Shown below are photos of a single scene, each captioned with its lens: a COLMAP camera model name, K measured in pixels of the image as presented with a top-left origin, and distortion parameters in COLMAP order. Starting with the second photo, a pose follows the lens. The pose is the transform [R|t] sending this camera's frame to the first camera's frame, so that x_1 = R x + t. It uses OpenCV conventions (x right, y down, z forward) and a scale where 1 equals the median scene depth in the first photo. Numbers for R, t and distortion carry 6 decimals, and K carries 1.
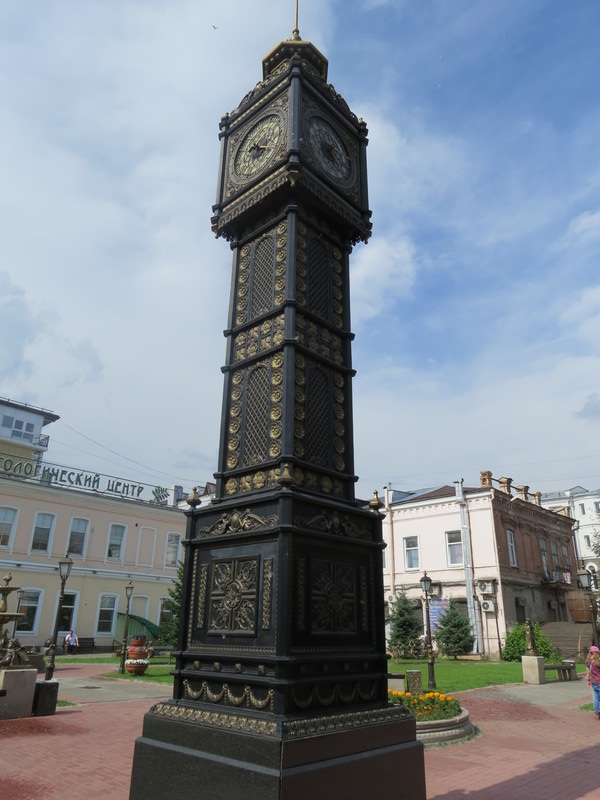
lens RADIAL K [[569.8, 0, 300.0], [0, 569.8, 400.0], [0, 0, 1]] dist [-0.020142, 0.000530]
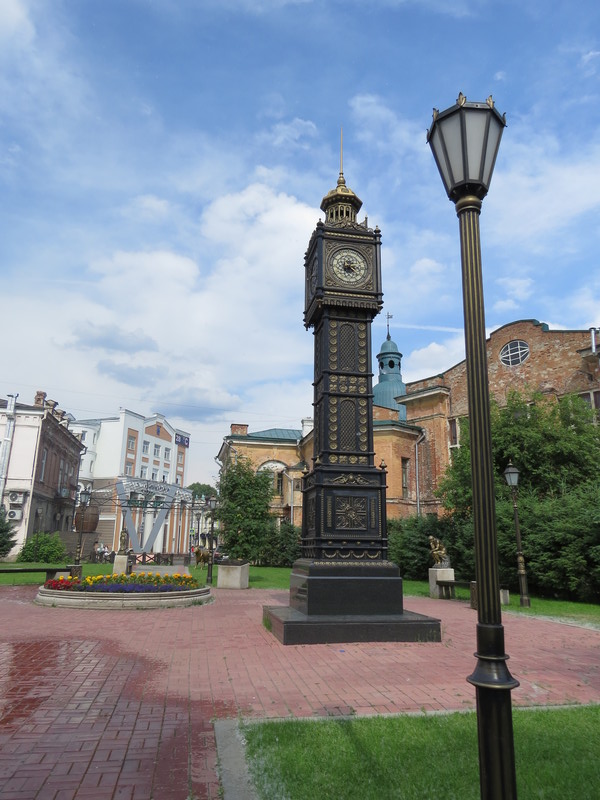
lens RADIAL K [[569.8, 0, 300.0], [0, 569.8, 400.0], [0, 0, 1]] dist [-0.020142, 0.000530]
pose [[0.590937, 0.206134, 0.779937, -0.223258], [-0.315069, 0.948992, -0.012096, 0.002266], [-0.742647, -0.238586, 0.625741, -0.013217]]
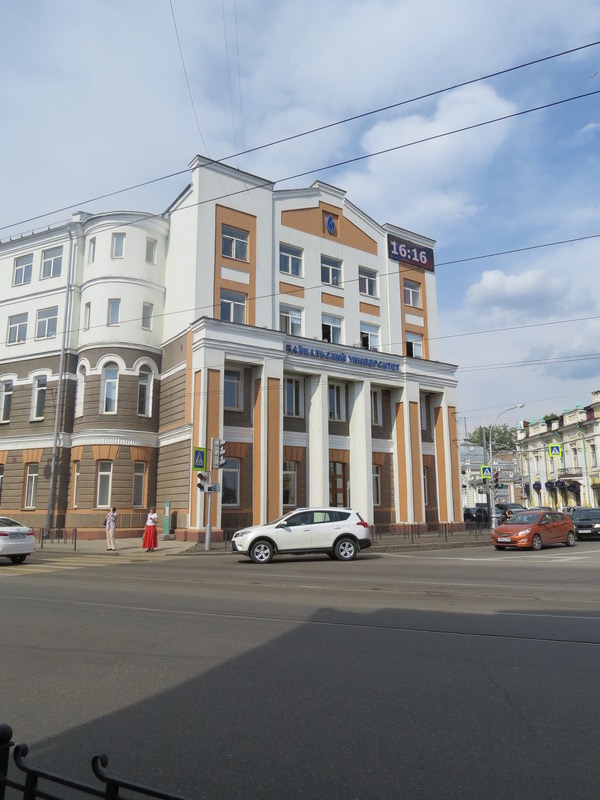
lens RADIAL K [[569.8, 0, 300.0], [0, 569.8, 400.0], [0, 0, 1]] dist [-0.020142, 0.000530]
pose [[0.954501, 0.038117, 0.295760, 0.500166], [-0.096257, 0.978090, 0.184594, 0.238717], [-0.282244, -0.204664, 0.937257, 0.557845]]
